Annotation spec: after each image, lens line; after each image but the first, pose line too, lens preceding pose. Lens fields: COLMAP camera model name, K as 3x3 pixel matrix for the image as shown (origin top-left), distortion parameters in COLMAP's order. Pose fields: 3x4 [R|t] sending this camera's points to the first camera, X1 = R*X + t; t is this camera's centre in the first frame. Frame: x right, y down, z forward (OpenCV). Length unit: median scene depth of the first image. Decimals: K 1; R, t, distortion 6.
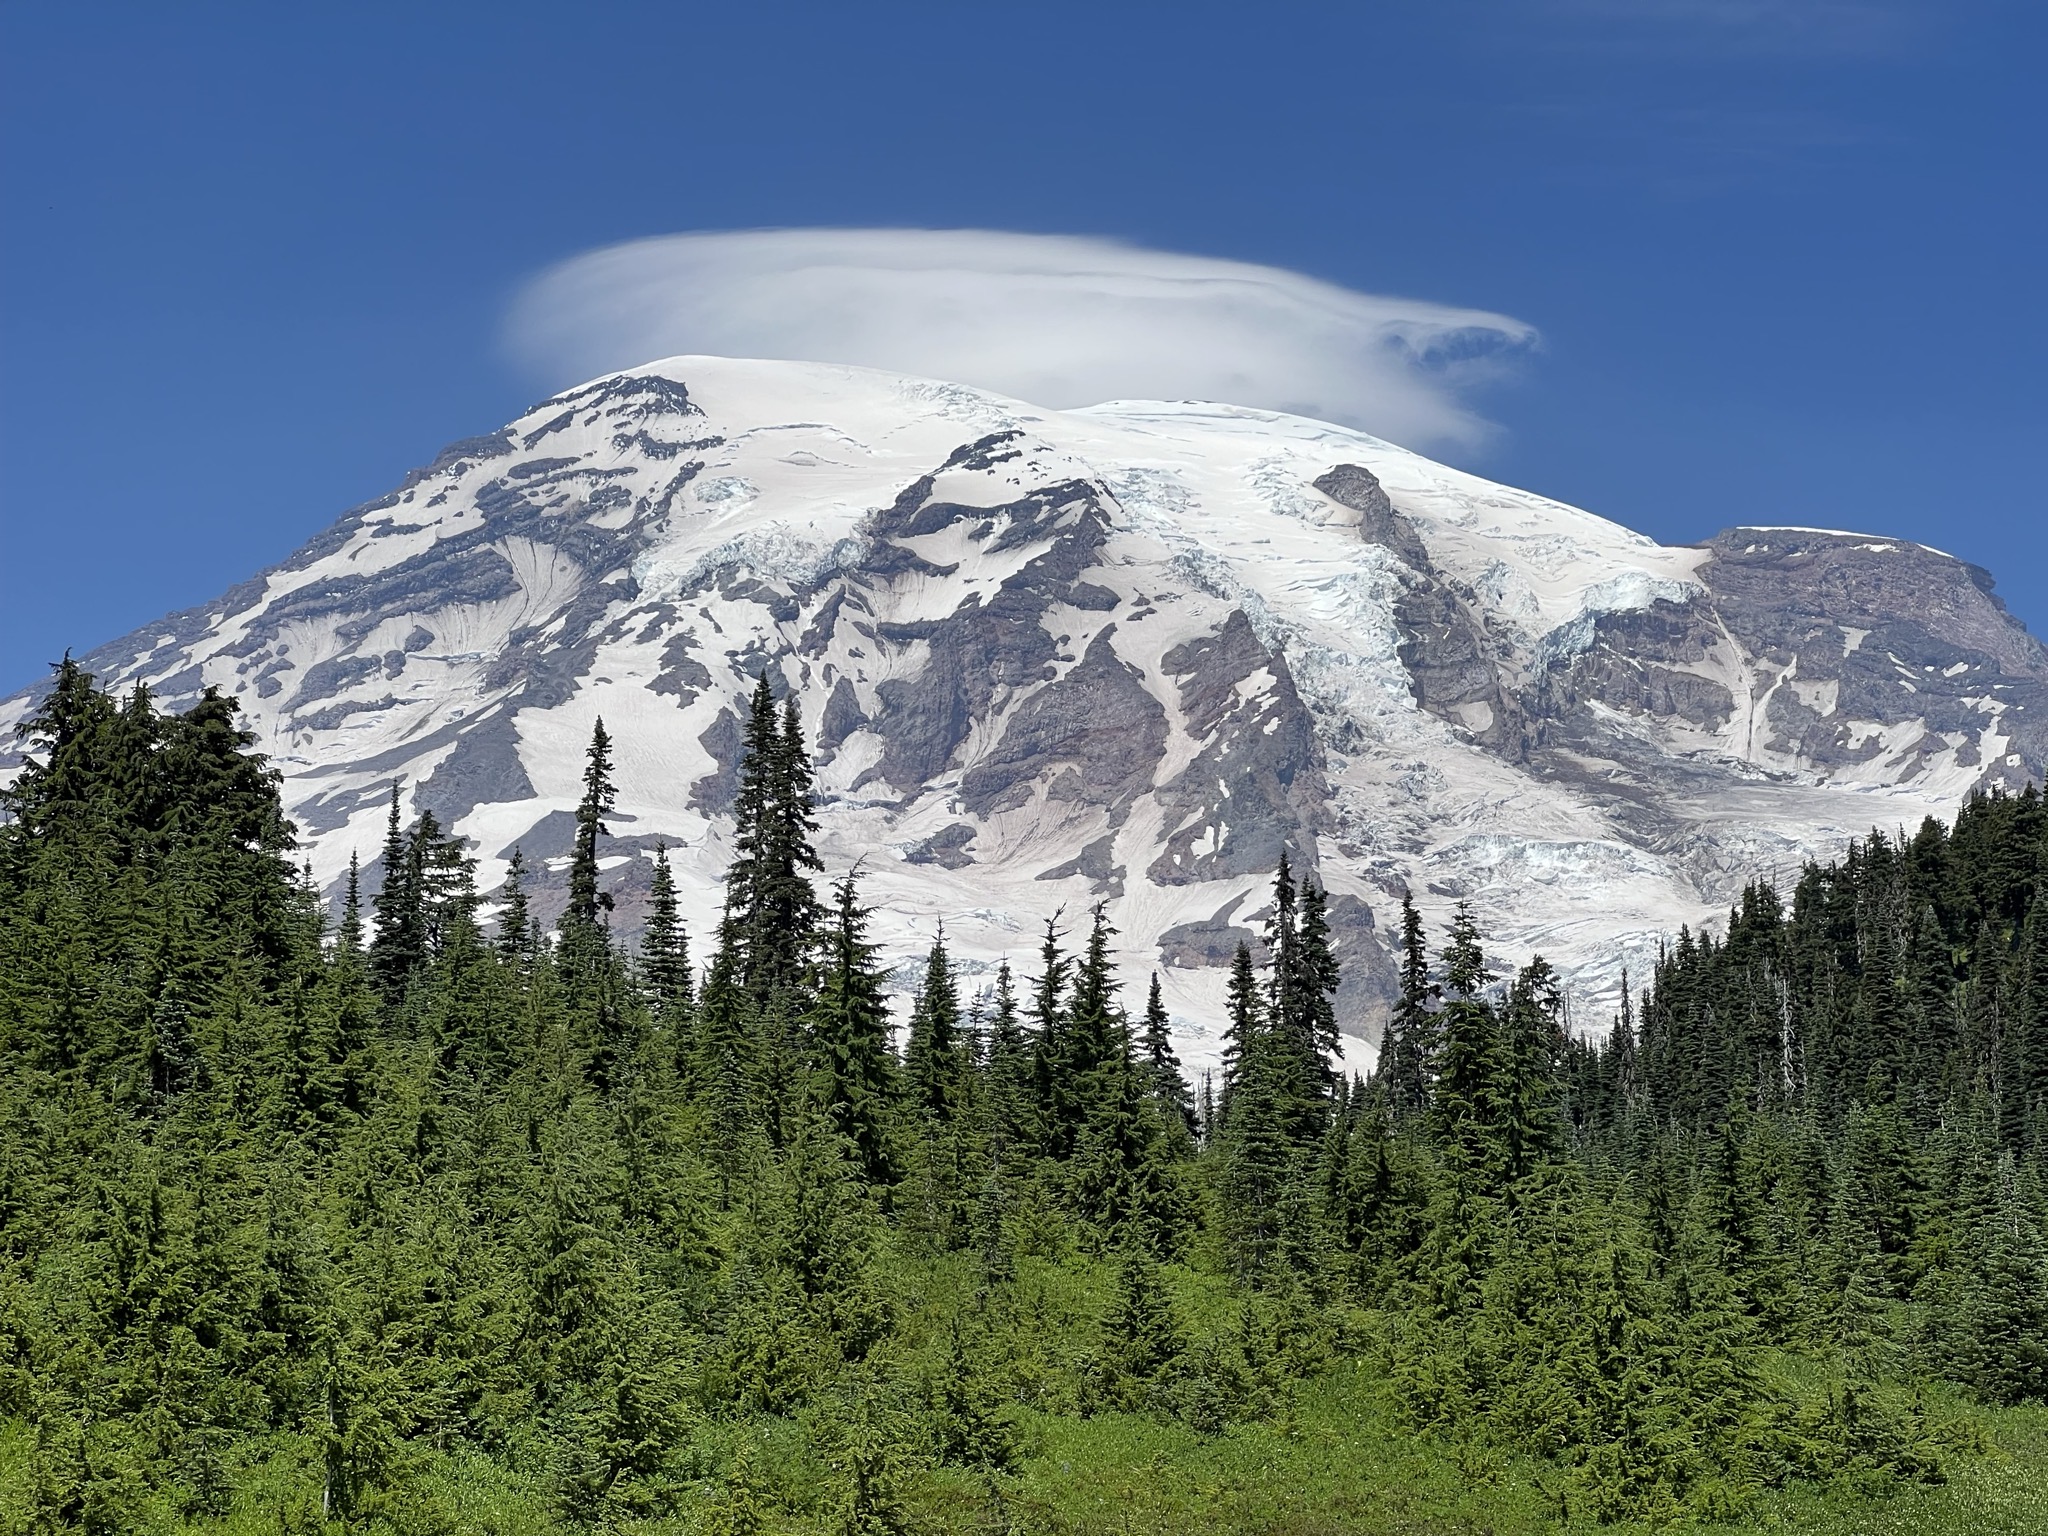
lens RADIAL K [[4573.4, 0, 1035.6], [0, 4573.4, 756.0], [0, 0, 1]] dist [0.095659, 0.000000]
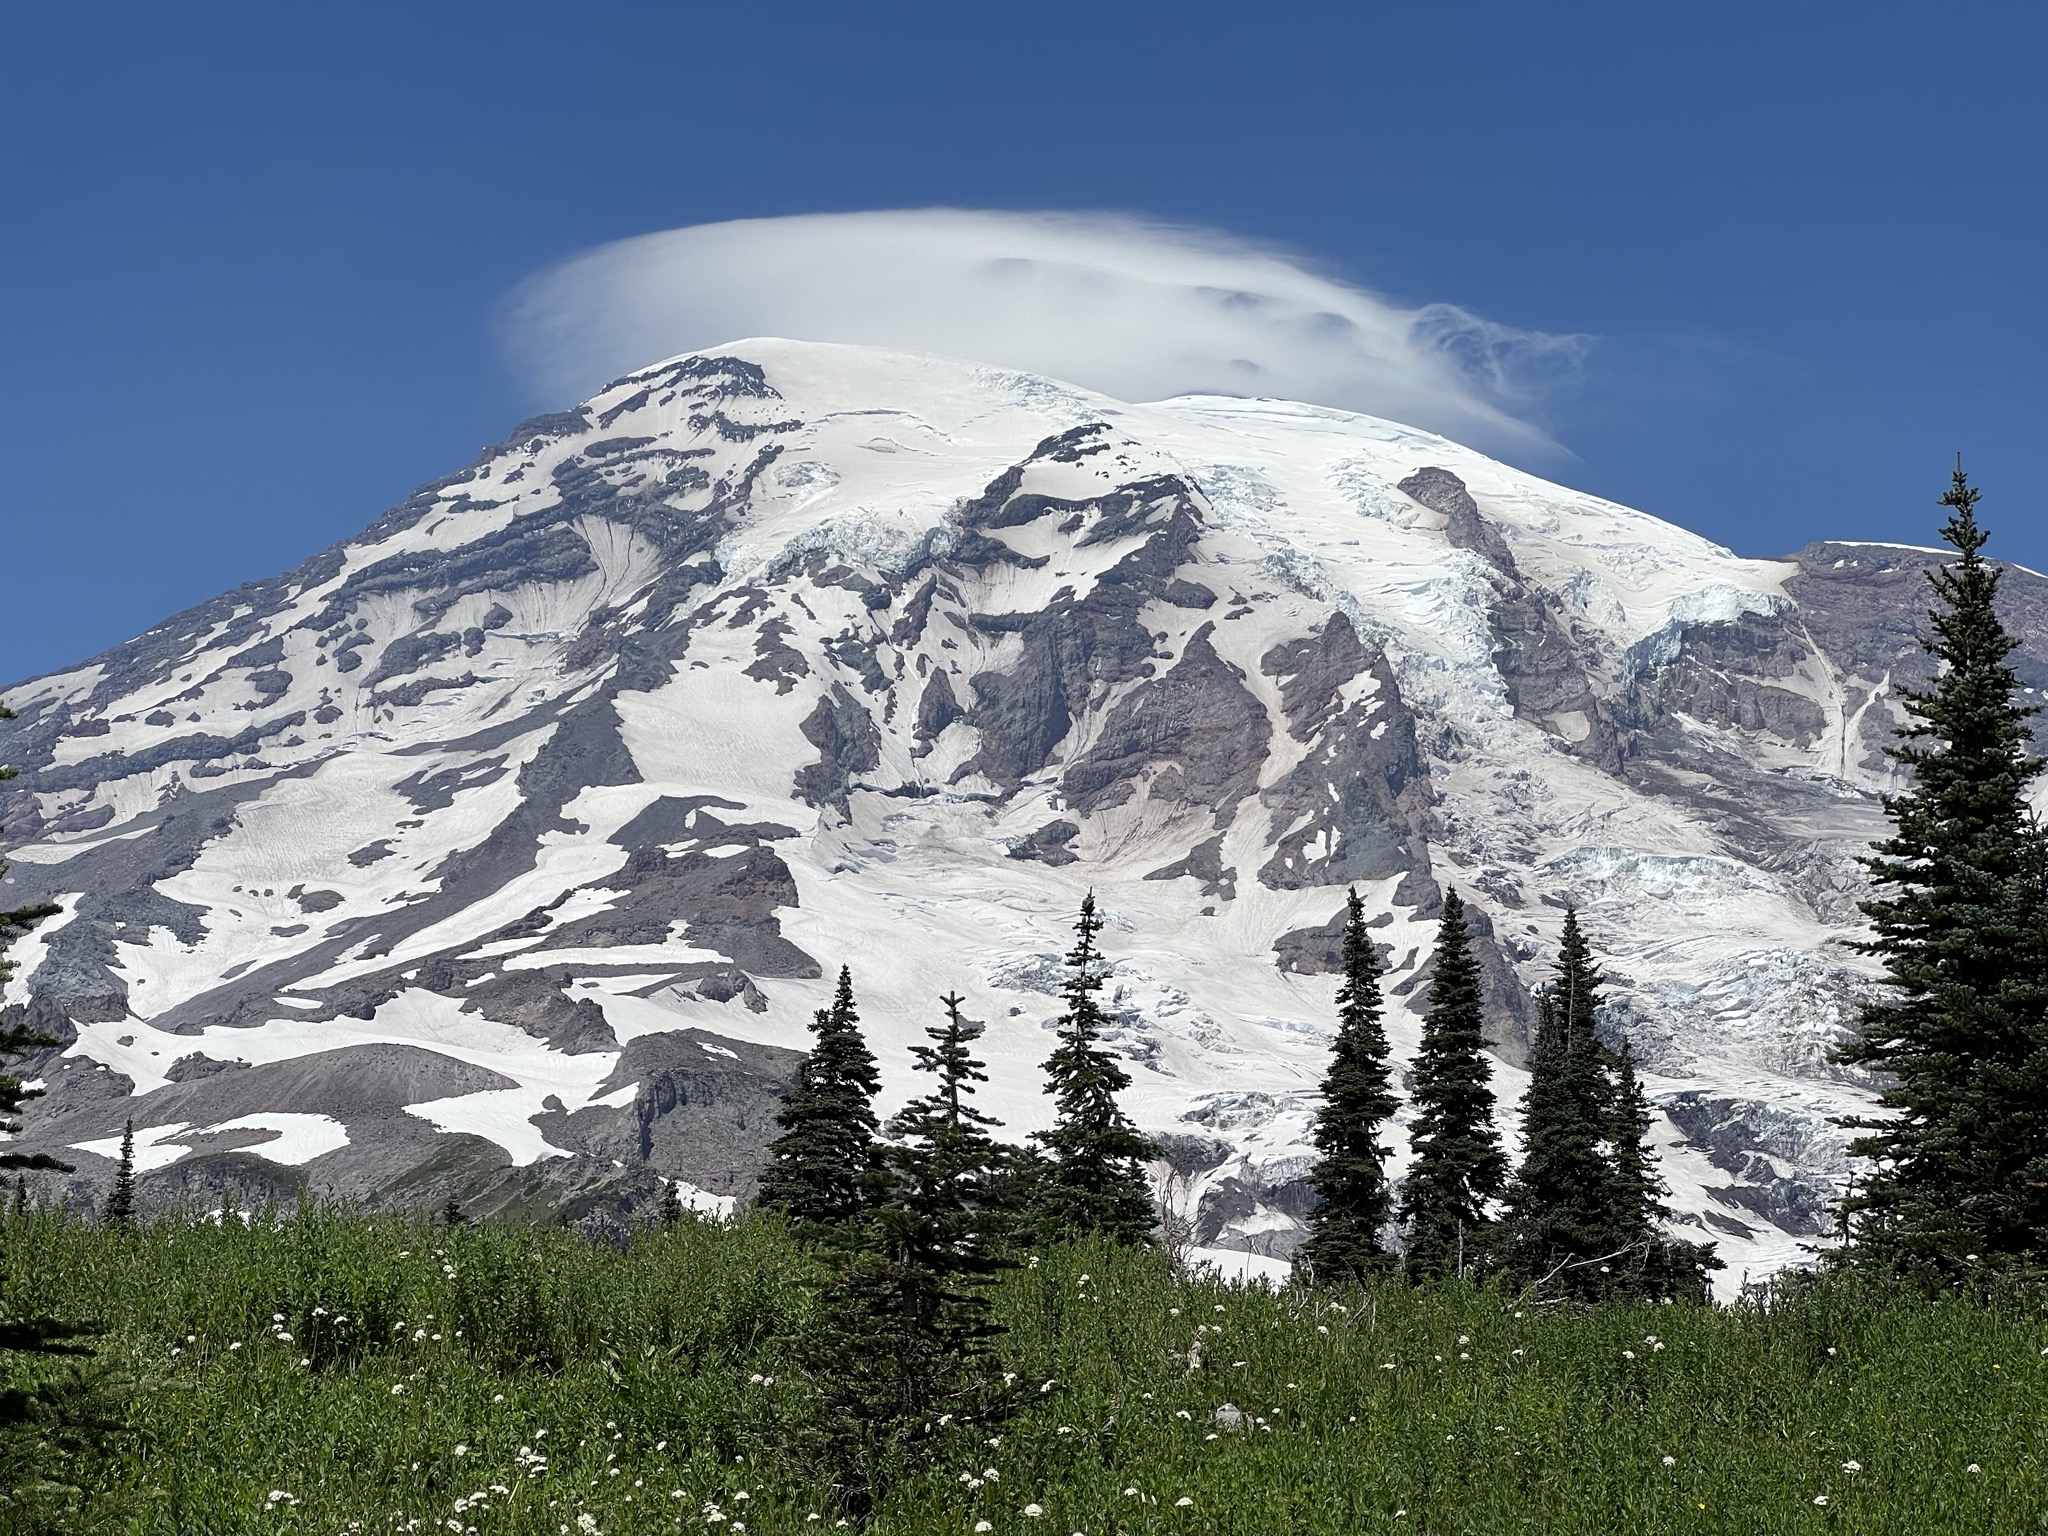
lens RADIAL K [[4573.4, 0, 1020.4], [0, 4573.4, 789.2], [0, 0, 1]] dist [0.095659, 0.000000]
pose [[0.999581, 0.028606, 0.004428, -0.025803], [-0.028645, 0.999547, 0.009246, -0.000673], [-0.004162, -0.009369, 0.999947, 0.009918]]
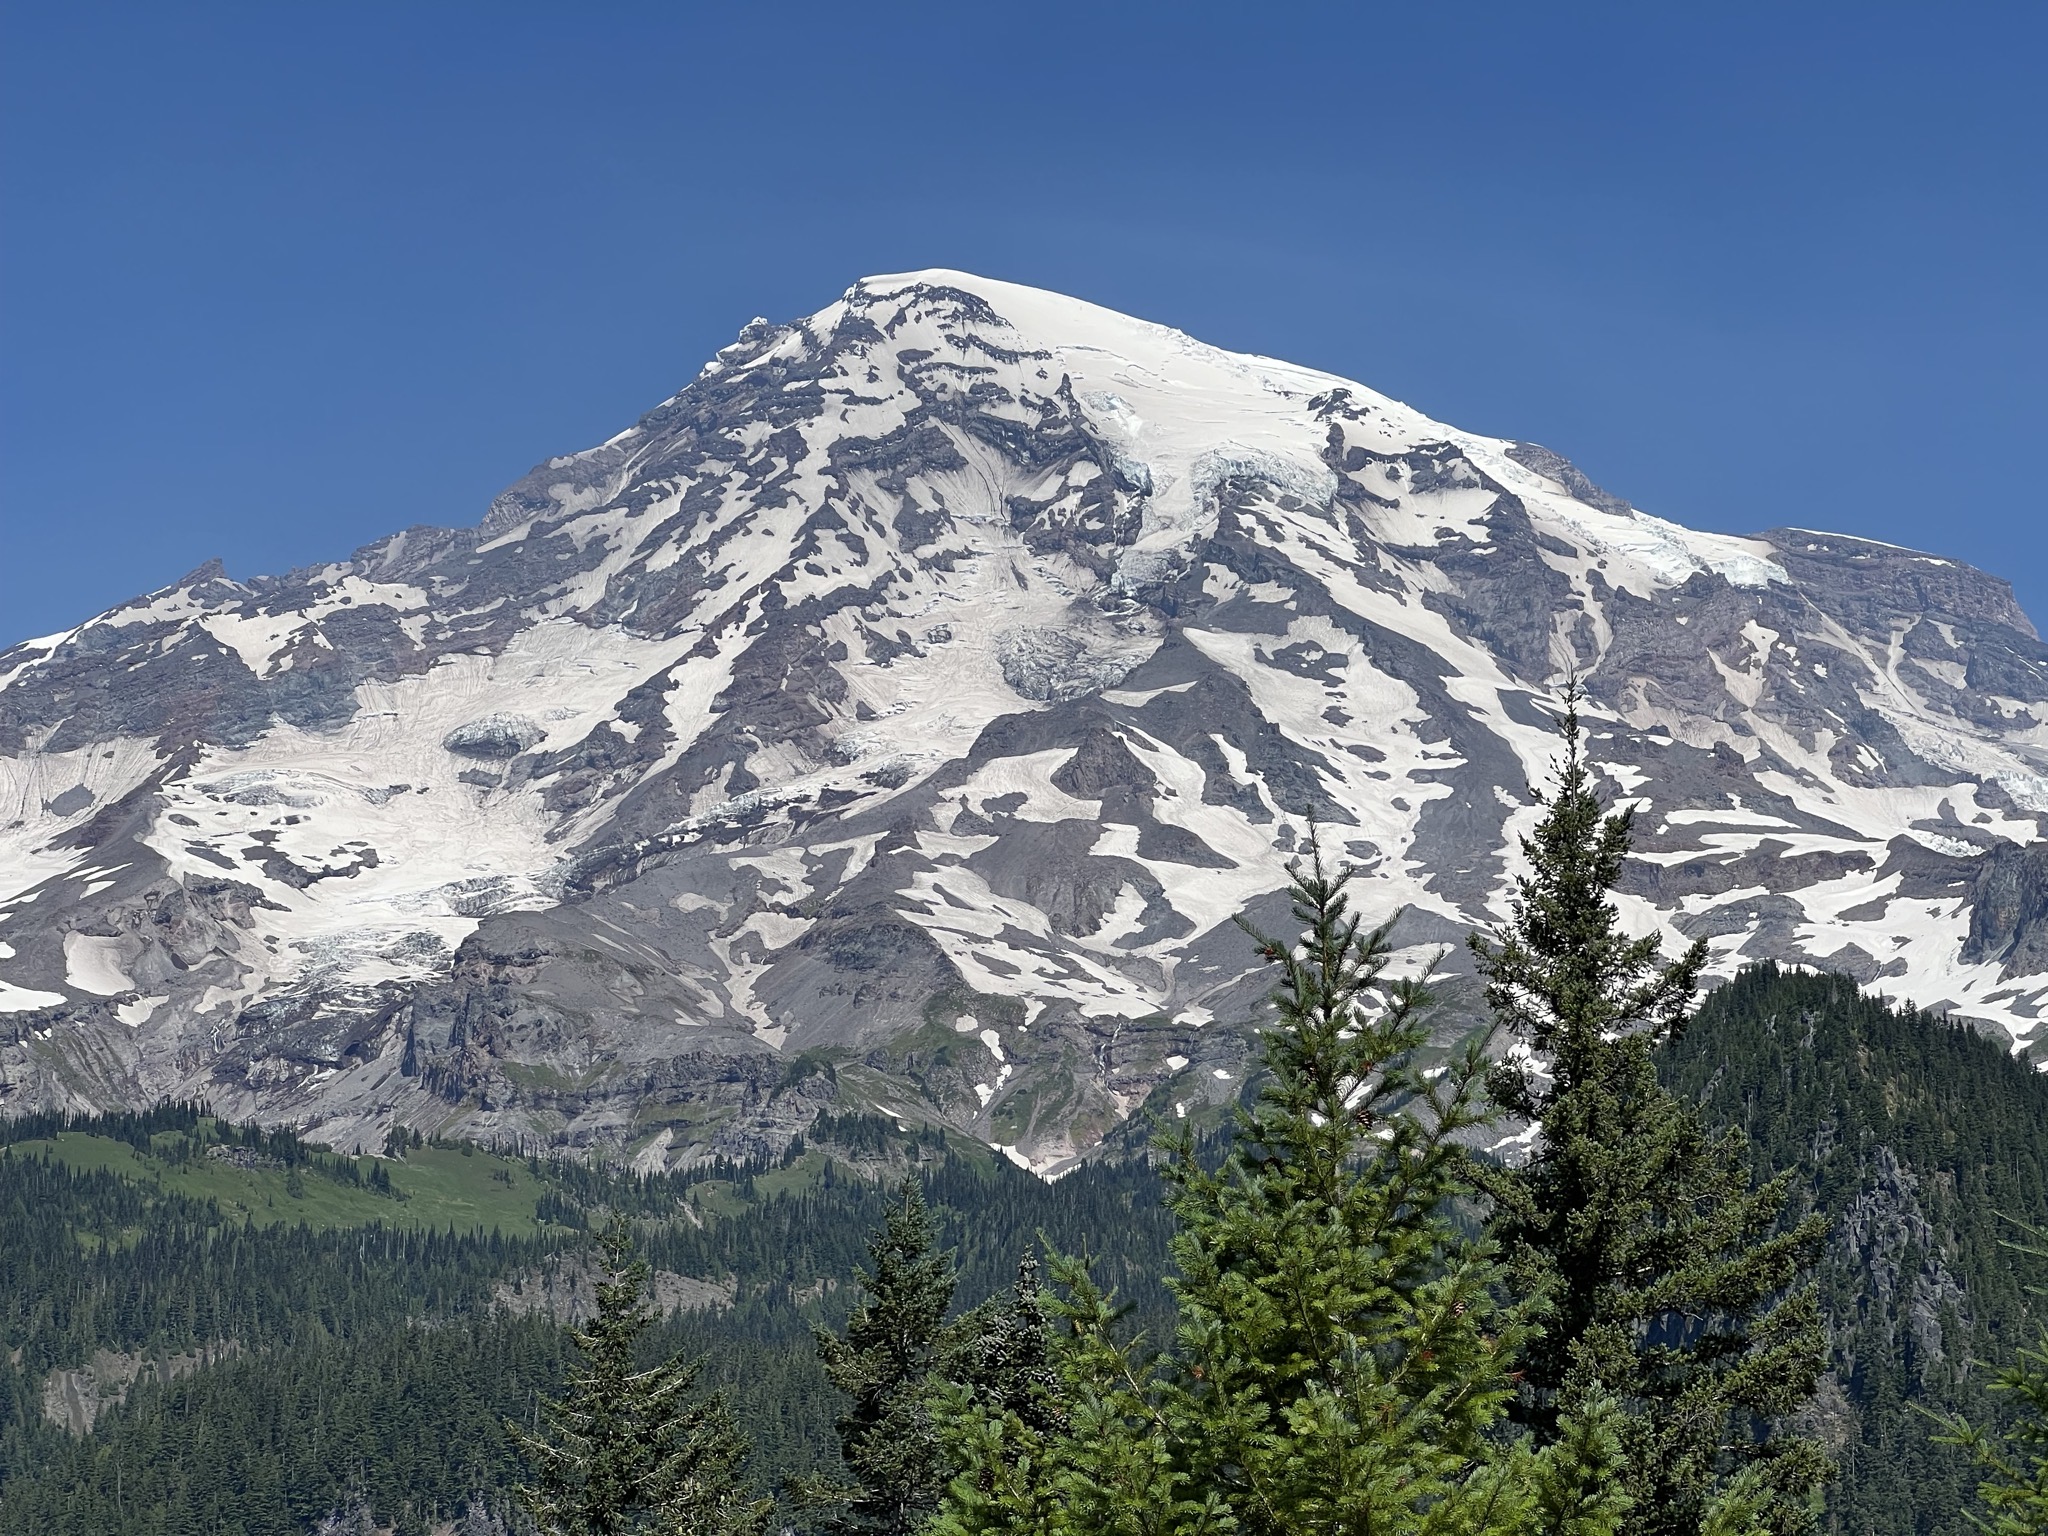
lens RADIAL K [[4573.4, 0, 1028.4], [0, 4573.4, 766.2], [0, 0, 1]] dist [0.095659, 0.000000]
pose [[0.923822, 0.101504, 0.369120, -0.577925], [-0.117085, 0.992921, 0.019994, 0.018958], [-0.364478, -0.061689, 0.929167, -0.163362]]
